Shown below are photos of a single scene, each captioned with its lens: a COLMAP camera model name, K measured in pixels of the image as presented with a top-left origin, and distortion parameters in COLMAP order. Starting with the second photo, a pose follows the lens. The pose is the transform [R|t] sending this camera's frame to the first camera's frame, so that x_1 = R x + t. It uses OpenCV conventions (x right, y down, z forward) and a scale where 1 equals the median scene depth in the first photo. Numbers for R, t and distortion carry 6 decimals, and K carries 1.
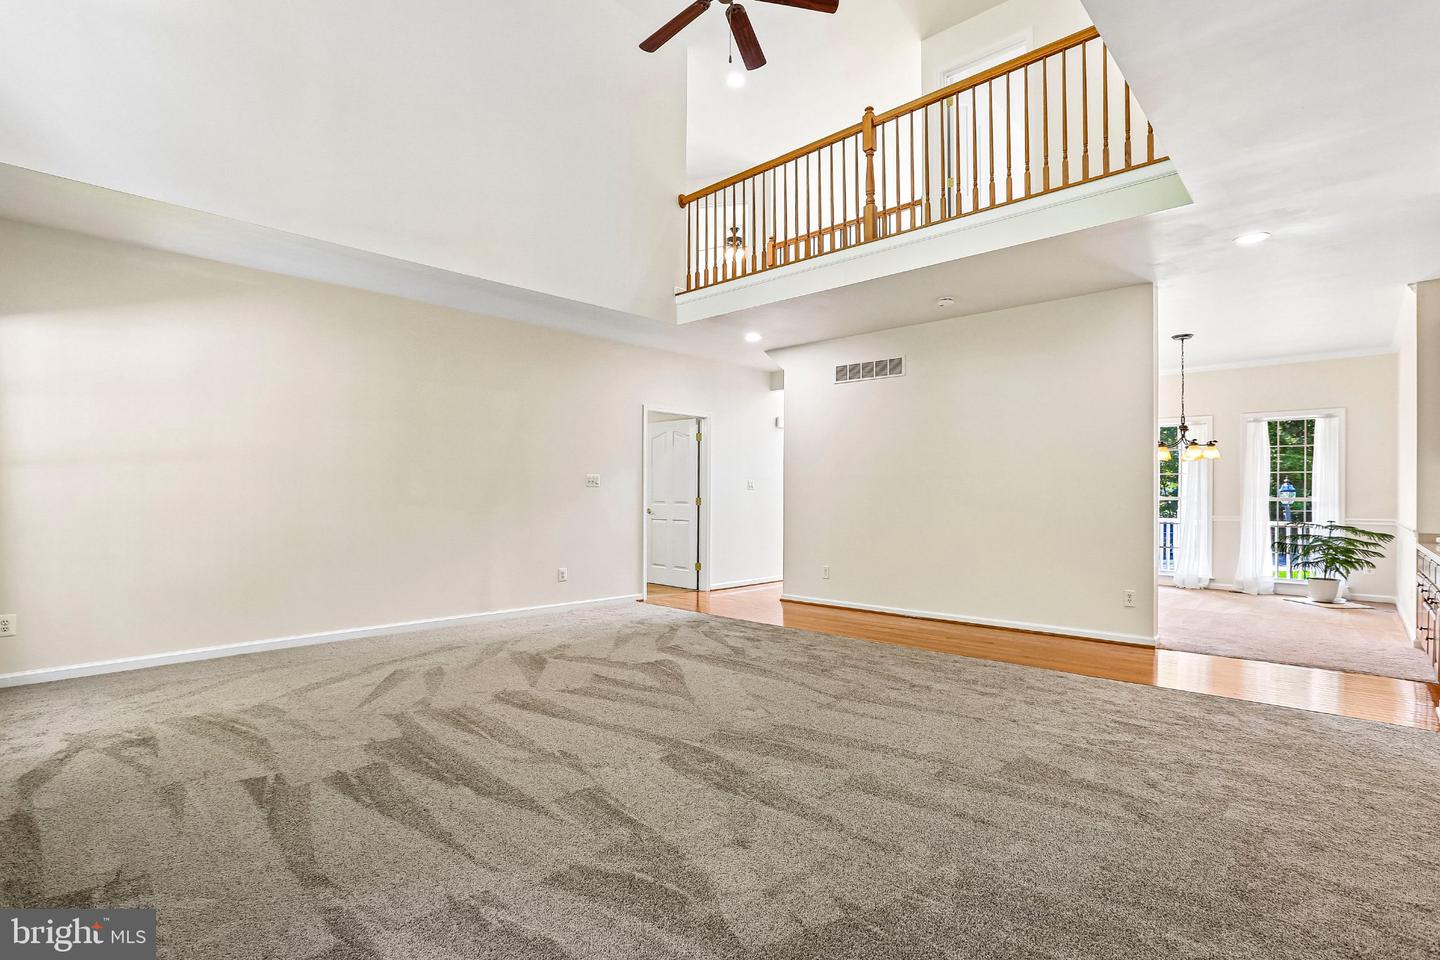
lens RADIAL K [[677.6, 0, 713.6], [0, 677.6, 494.2], [0, 0, 1]] dist [-0.062694, 0.025718]
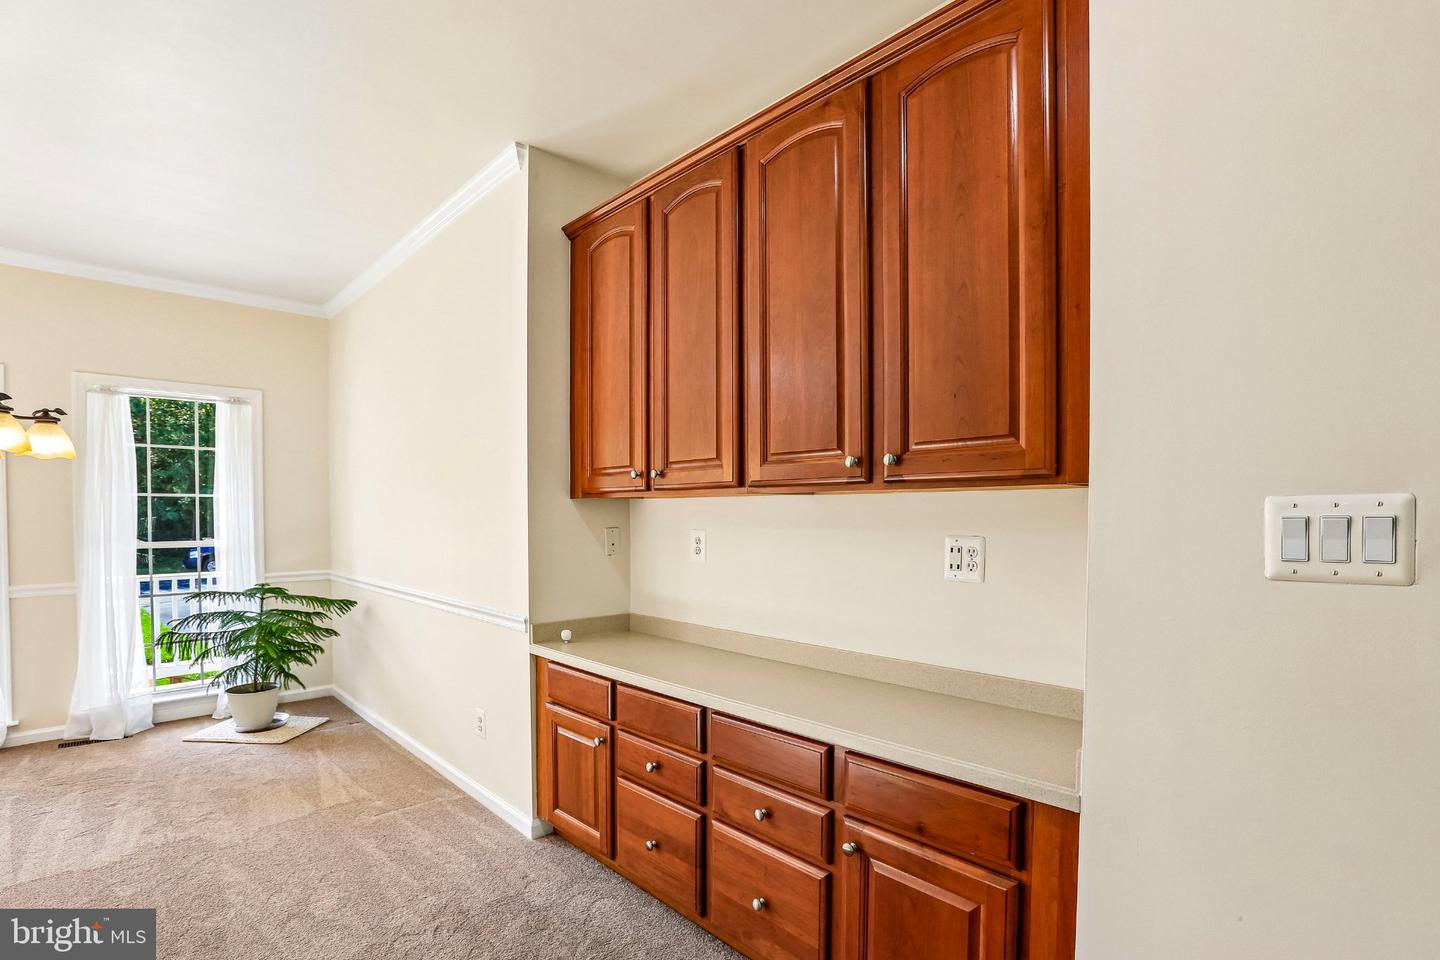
lens RADIAL K [[698.1, 0, 718.9], [0, 698.1, 528.7], [0, 0, 1]] dist [-0.003042, -0.000810]
pose [[0.058881, -0.029125, 0.997840, 0.338631], [0.001328, 0.999576, 0.029098, -0.022590], [-0.998264, -0.000388, 0.058895, 0.528745]]
